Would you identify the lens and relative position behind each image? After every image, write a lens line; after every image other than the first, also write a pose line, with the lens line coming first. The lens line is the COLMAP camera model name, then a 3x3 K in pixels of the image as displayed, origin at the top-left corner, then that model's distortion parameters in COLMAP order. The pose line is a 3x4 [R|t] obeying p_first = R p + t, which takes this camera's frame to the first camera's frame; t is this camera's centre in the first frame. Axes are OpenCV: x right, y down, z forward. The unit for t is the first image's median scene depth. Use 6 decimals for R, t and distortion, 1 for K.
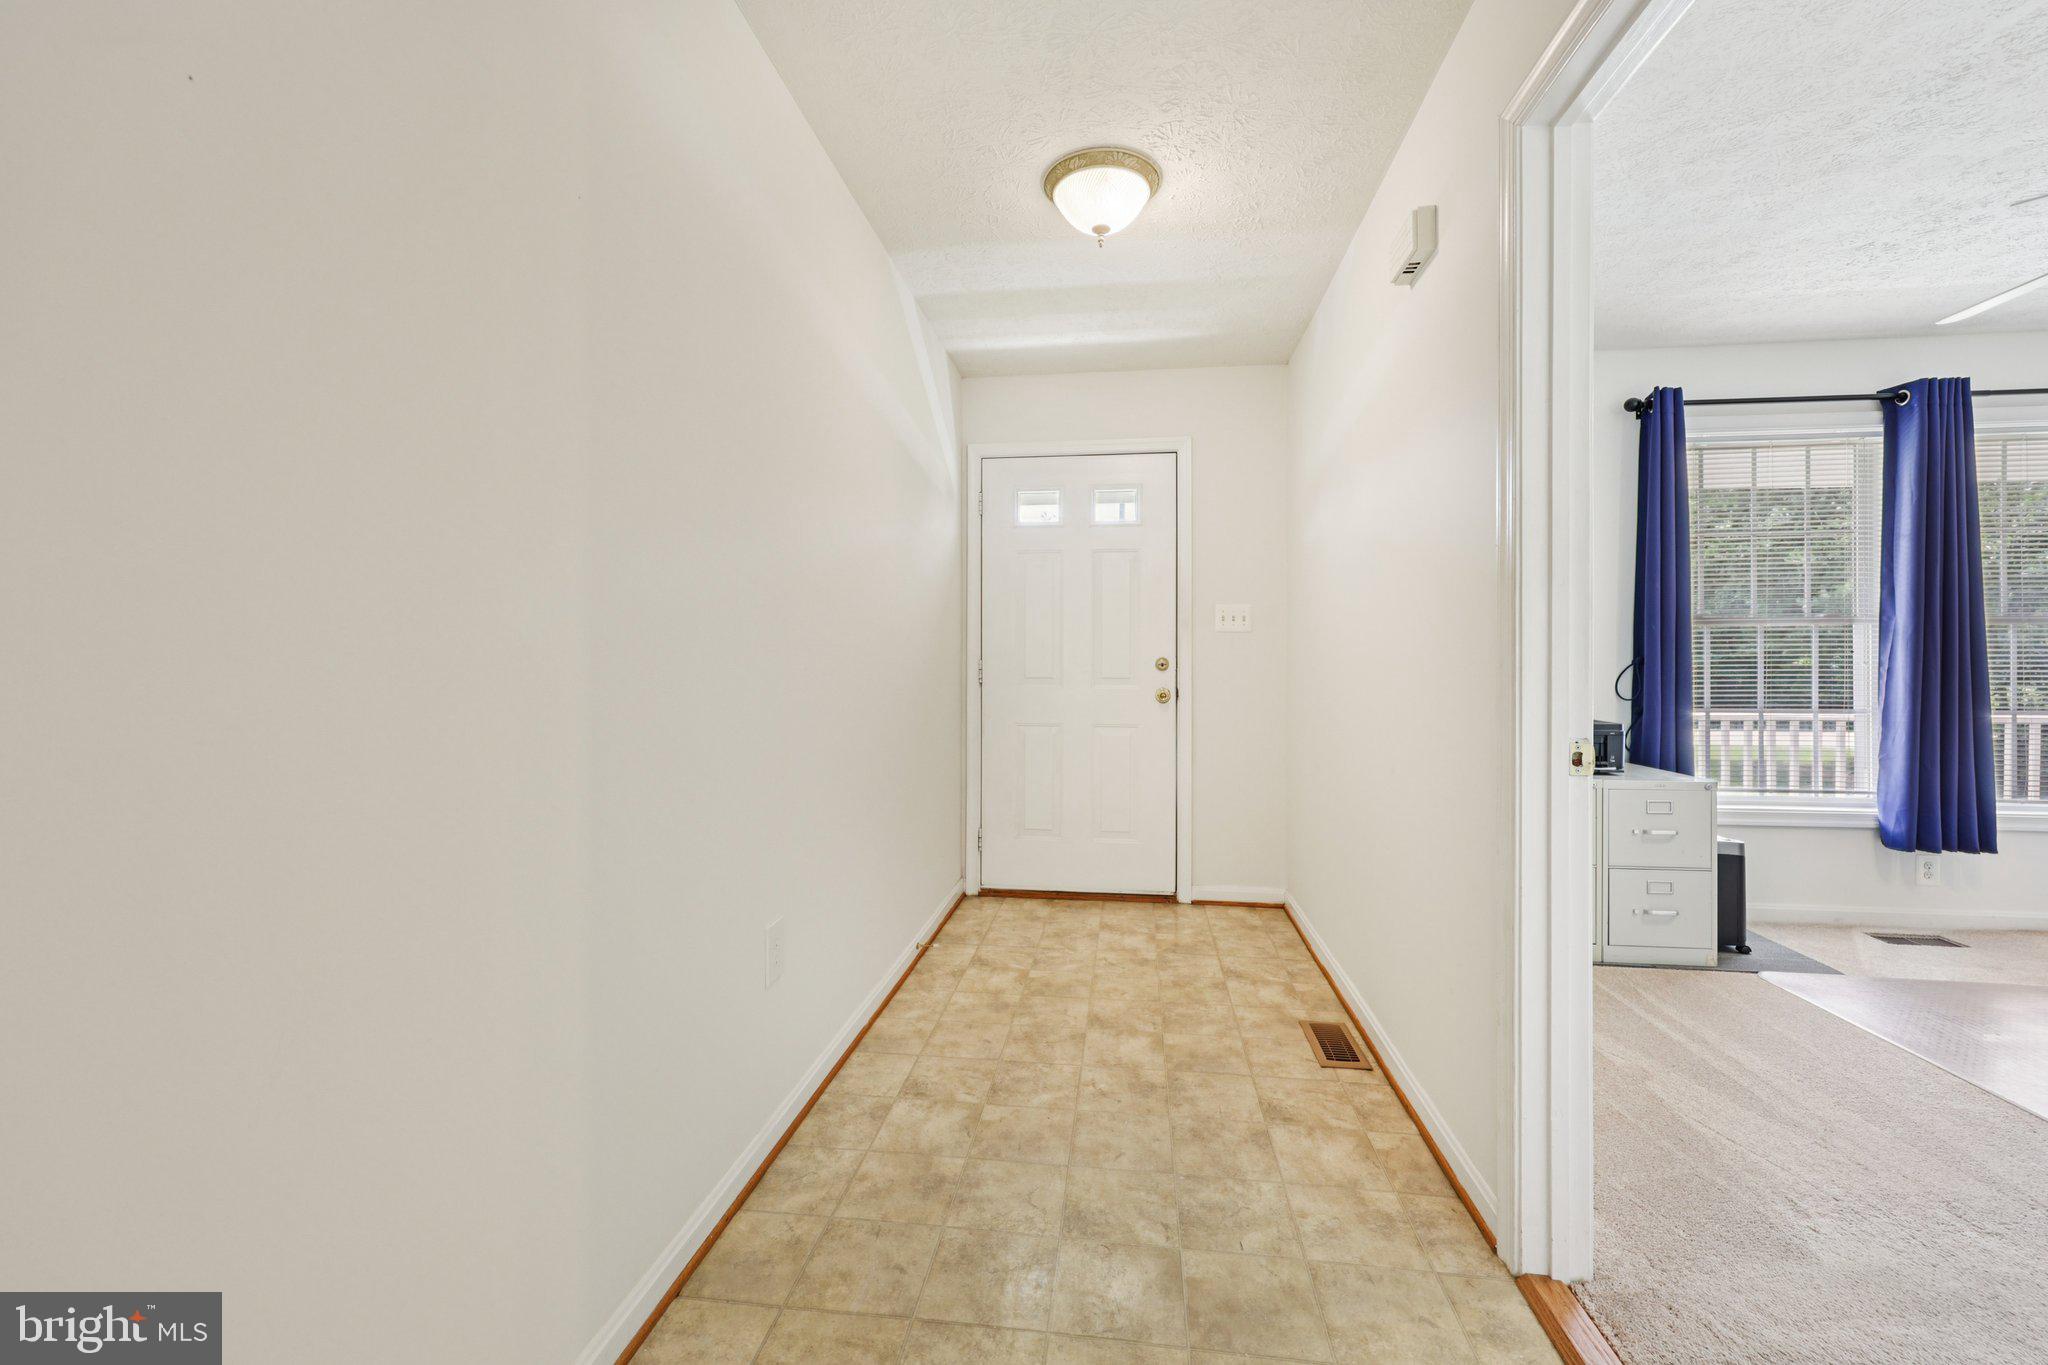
lens RADIAL K [[828.6, 0, 1026.5], [0, 828.6, 672.7], [0, 0, 1]] dist [-0.000945, -0.000004]
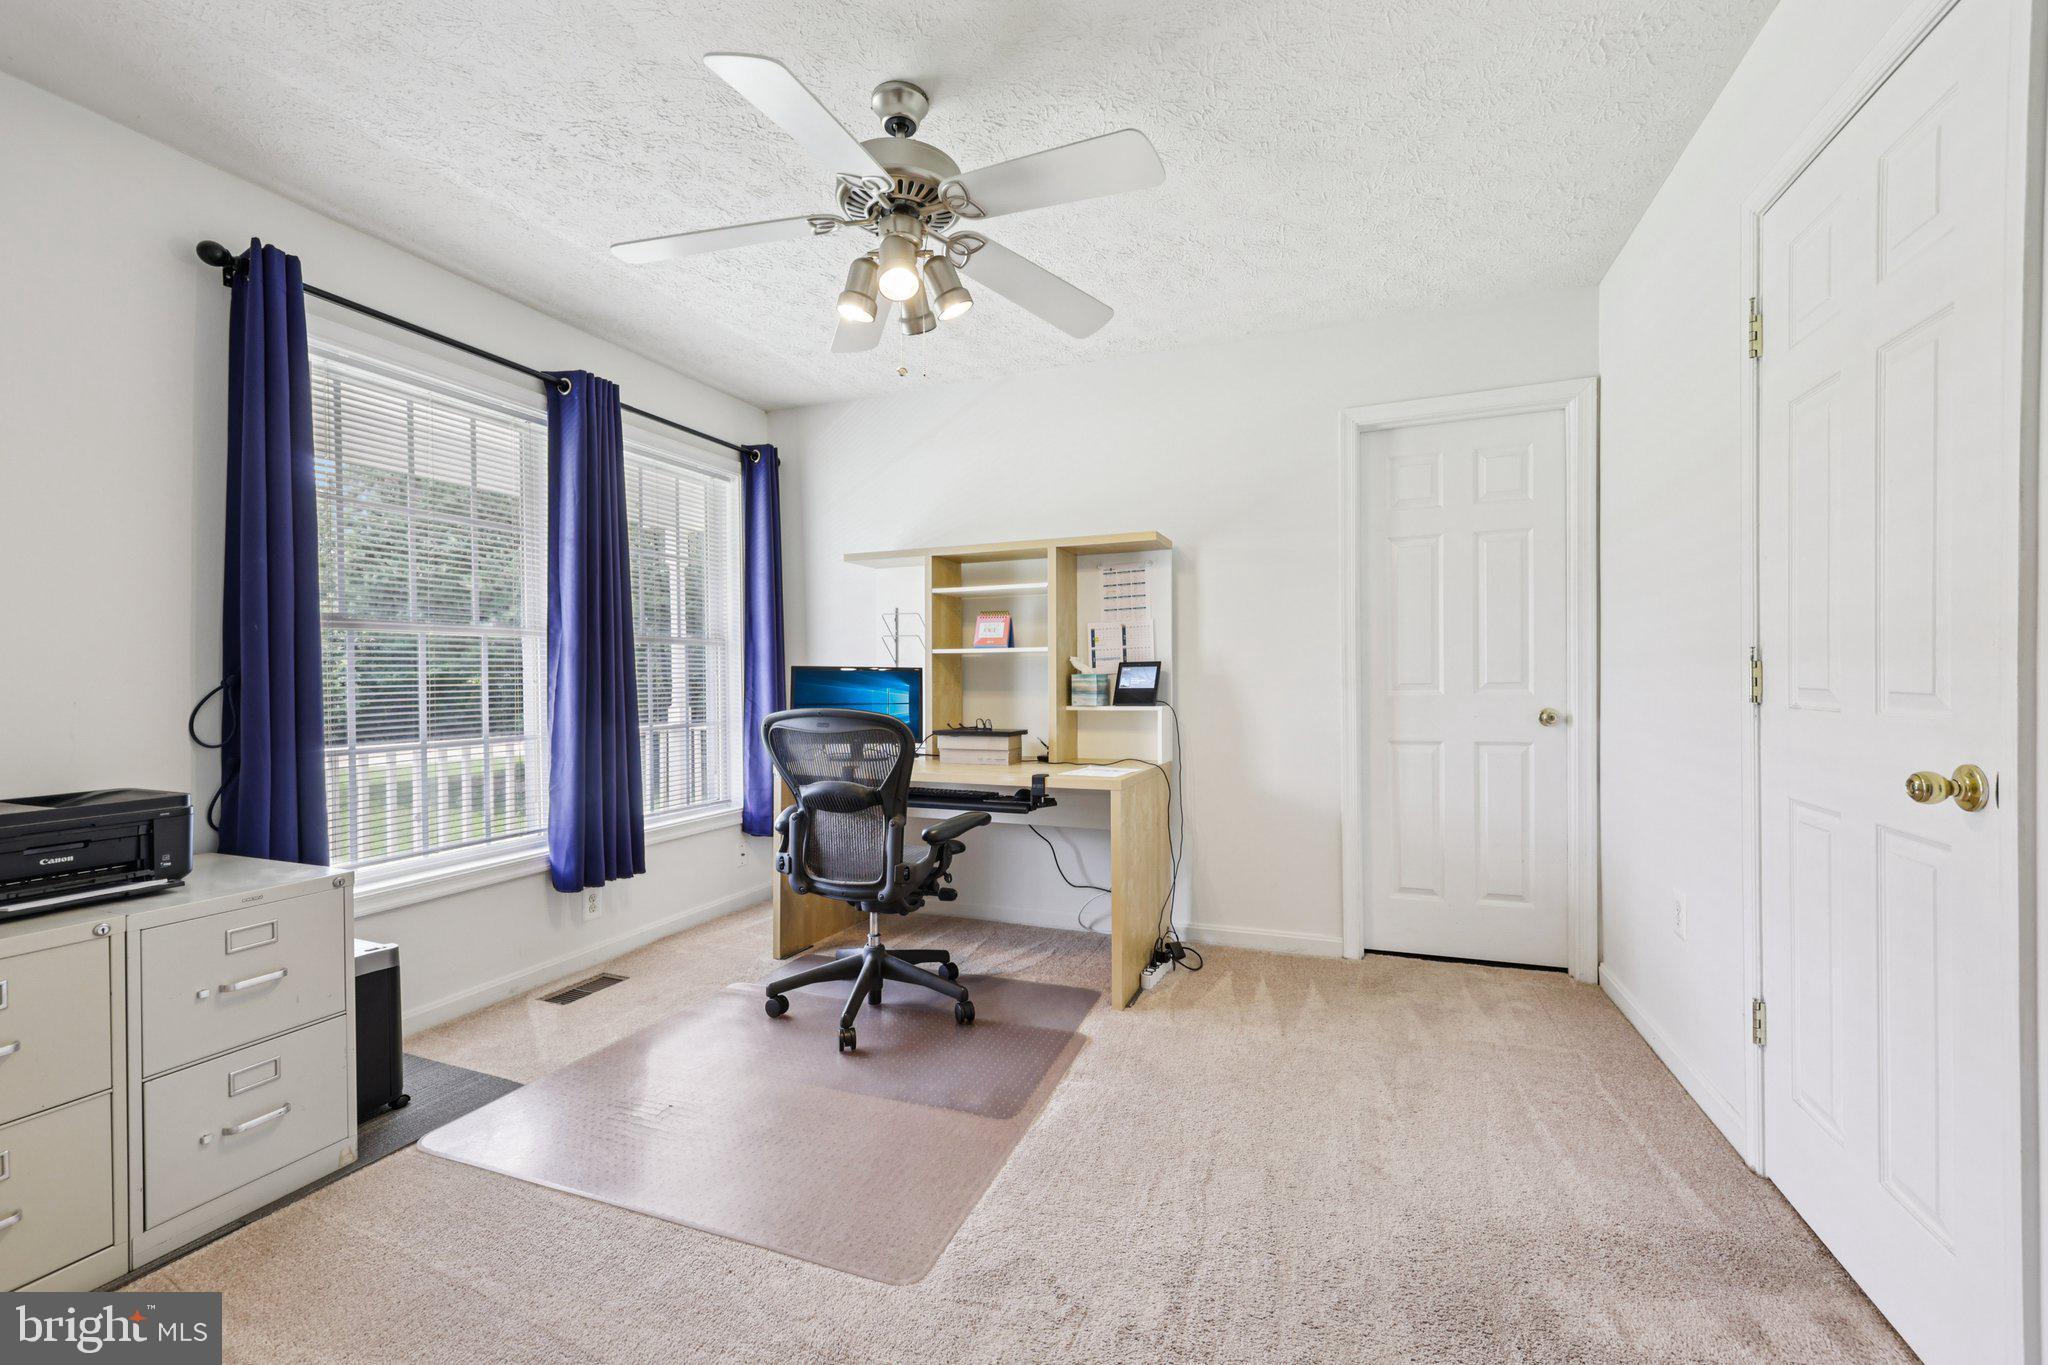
lens RADIAL K [[828.6, 0, 1026.5], [0, 828.6, 672.7], [0, 0, 1]] dist [-0.000945, -0.000004]
pose [[0.230698, 0.002815, 0.973021, 0.293967], [0.019680, 0.999778, -0.007559, -0.004836], [-0.972826, 0.020892, 0.230591, 0.304806]]
